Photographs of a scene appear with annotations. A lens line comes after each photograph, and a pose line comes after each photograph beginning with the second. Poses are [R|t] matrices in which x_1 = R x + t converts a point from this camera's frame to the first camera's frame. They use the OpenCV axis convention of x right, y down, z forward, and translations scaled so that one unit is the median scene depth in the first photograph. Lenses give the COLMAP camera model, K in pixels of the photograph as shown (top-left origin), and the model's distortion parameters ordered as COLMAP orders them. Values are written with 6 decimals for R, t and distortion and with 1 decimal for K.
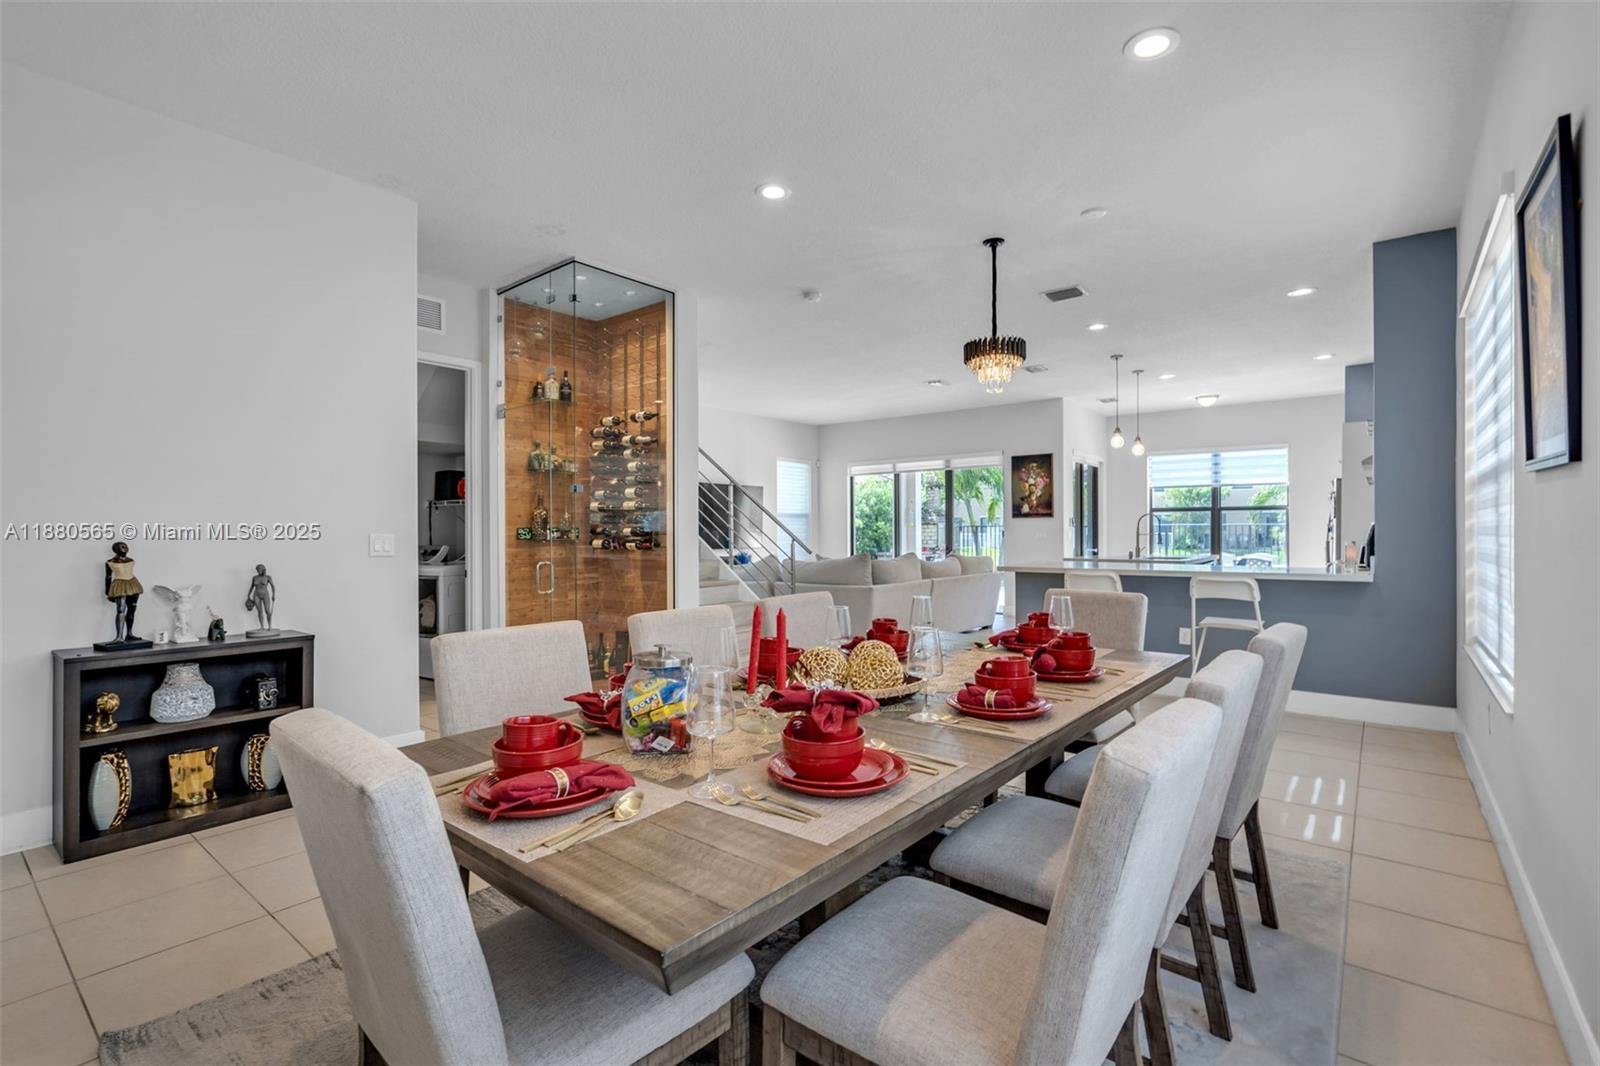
lens RADIAL K [[729.9, 0, 791.9], [0, 729.9, 525.8], [0, 0, 1]] dist [-0.002262, -0.000298]
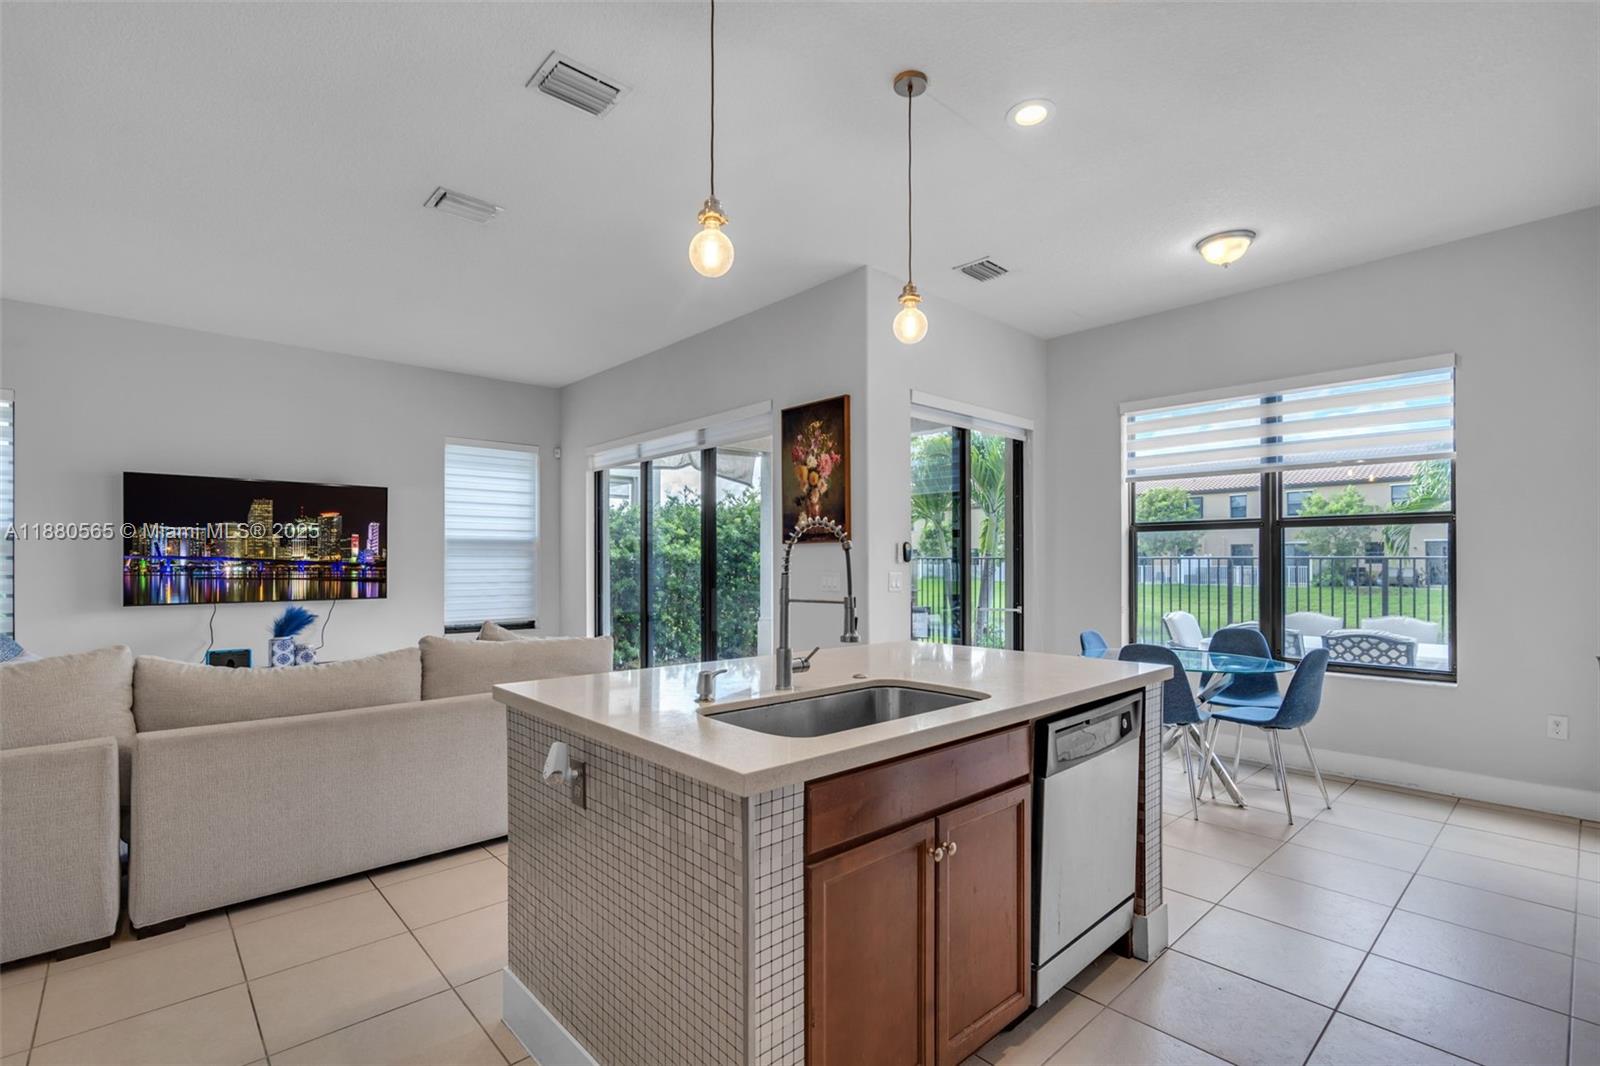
lens RADIAL K [[736.6, 0, 791.3], [0, 736.6, 561.7], [0, 0, 1]] dist [-0.001573, -0.000285]
pose [[0.988107, 0.004104, -0.153712, 0.364914], [-0.003143, 0.999974, 0.006495, -0.001976], [0.153735, -0.005935, 0.988094, 0.518739]]
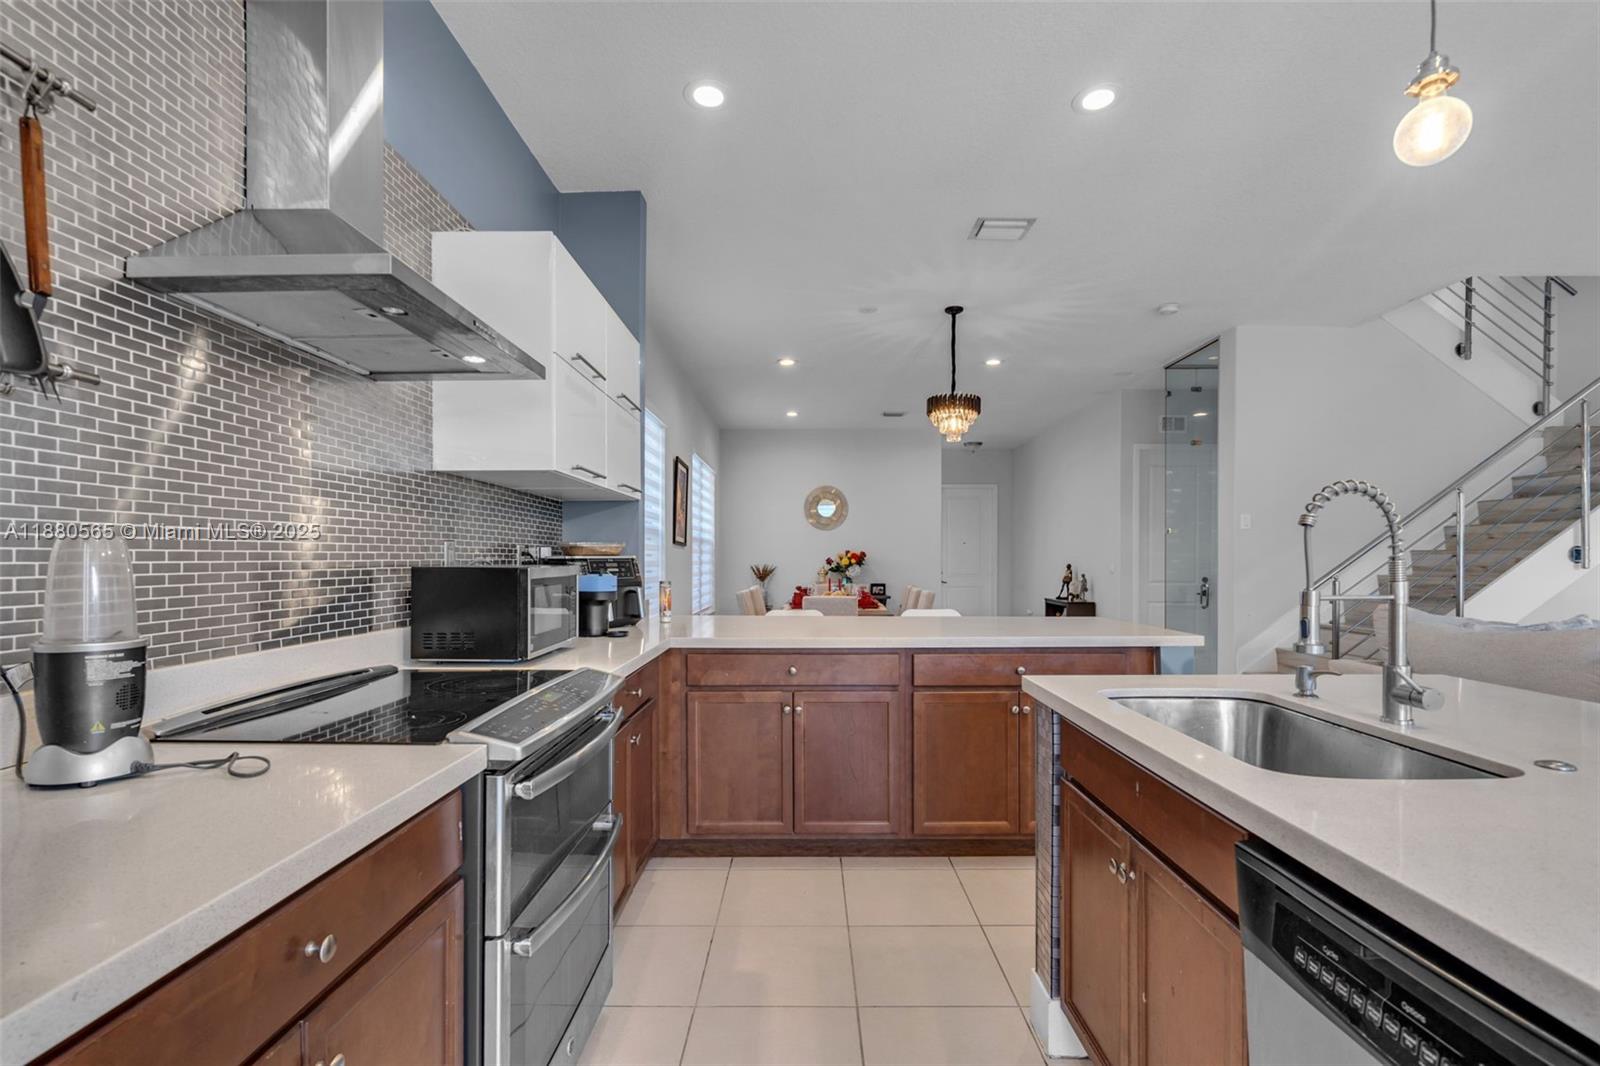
lens RADIAL K [[750.2, 0, 799.8], [0, 750.2, 566.9], [0, 0, 1]] dist [-0.000549, -0.000098]
pose [[-0.778974, 0.006204, -0.627026, 0.527585], [0.003692, 0.999979, 0.005307, 0.003529], [0.627046, 0.001819, -0.778980, 0.763280]]
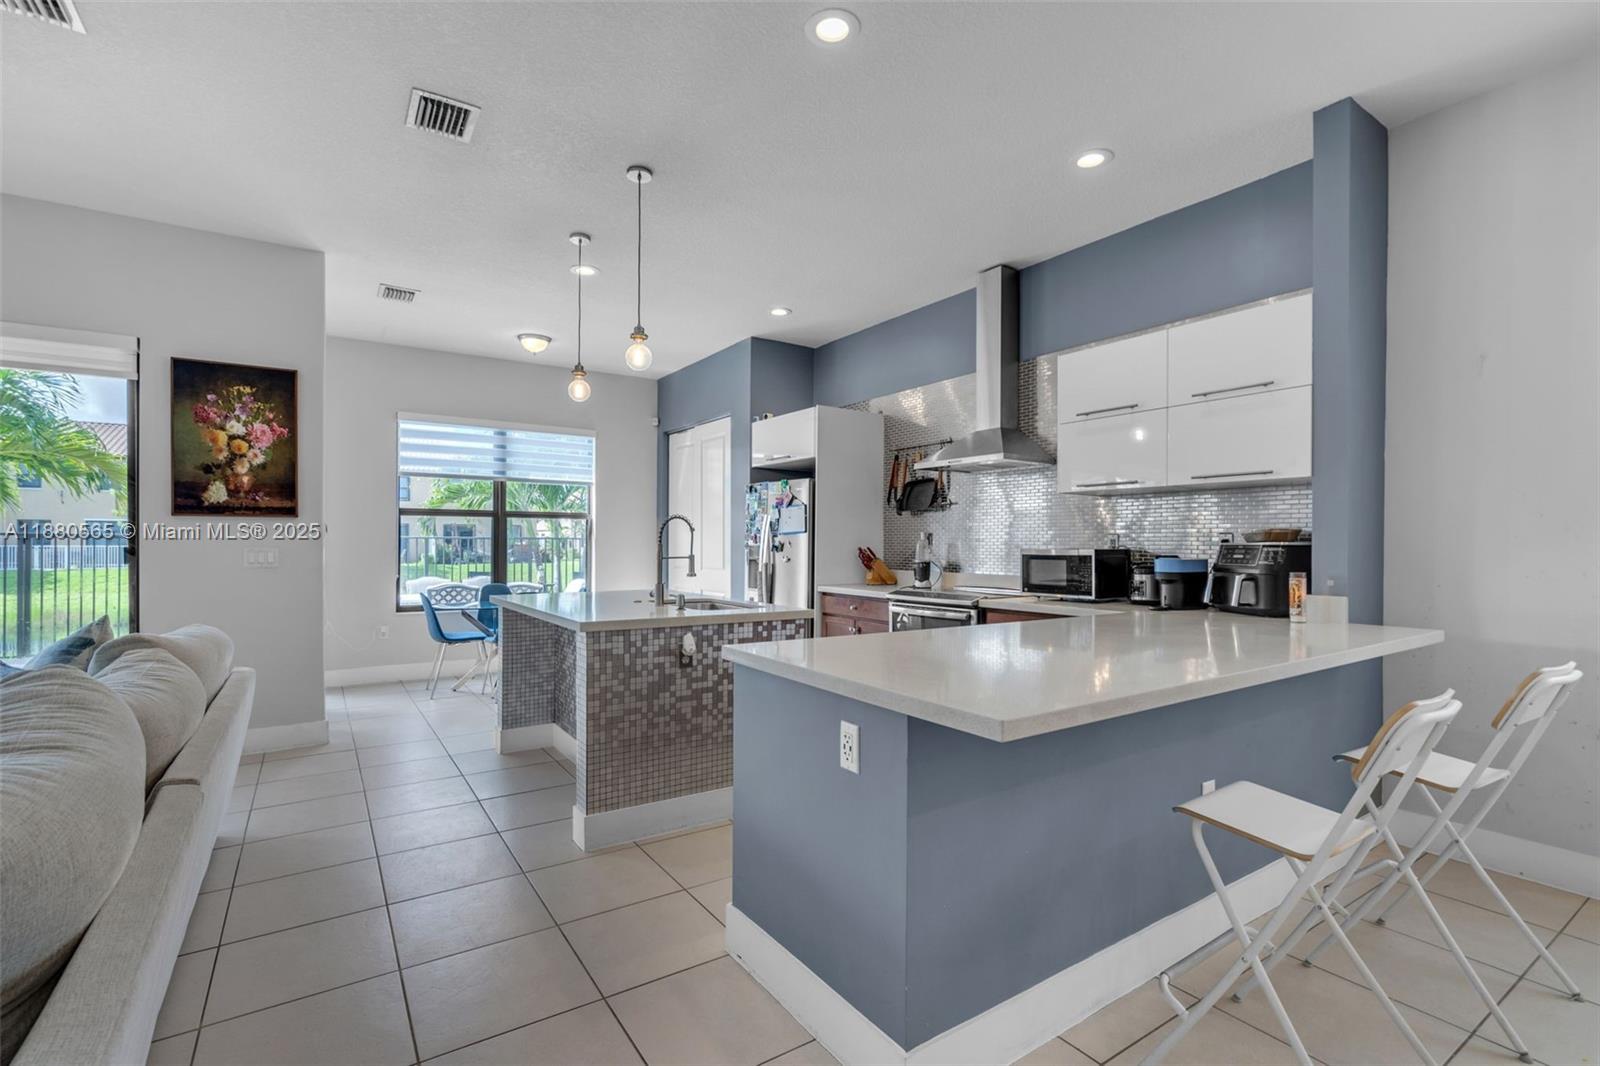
lens RADIAL K [[731.3, 0, 795.8], [0, 731.3, 544.2], [0, 0, 1]] dist [-0.000981, -0.000102]
pose [[0.293004, 0.002107, 0.956109, 0.023829], [-0.008461, 0.999964, 0.000389, 0.001943], [-0.956074, -0.008203, 0.293011, 0.543550]]
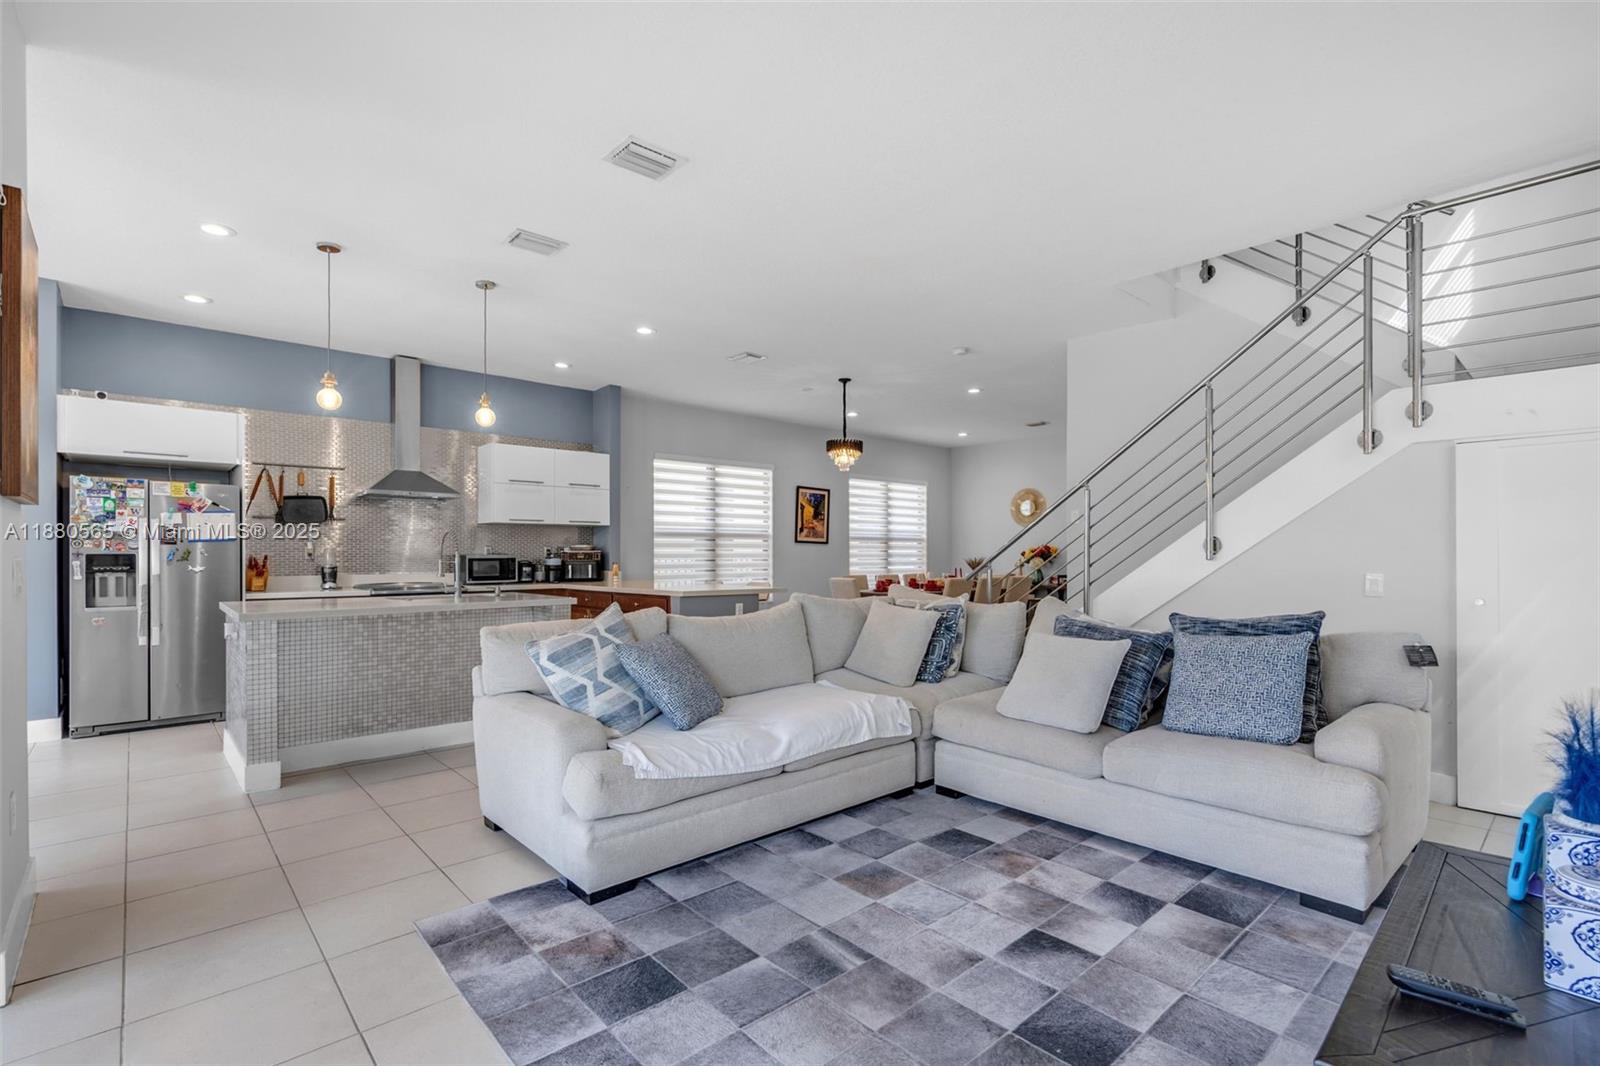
lens RADIAL K [[736.6, 0, 791.3], [0, 736.6, 561.7], [0, 0, 1]] dist [-0.001573, -0.000285]
pose [[-0.988313, 0.000586, 0.152439, 0.065730], [0.001679, 0.999974, 0.007044, 0.005986], [-0.152431, 0.007218, -0.988288, 1.173012]]
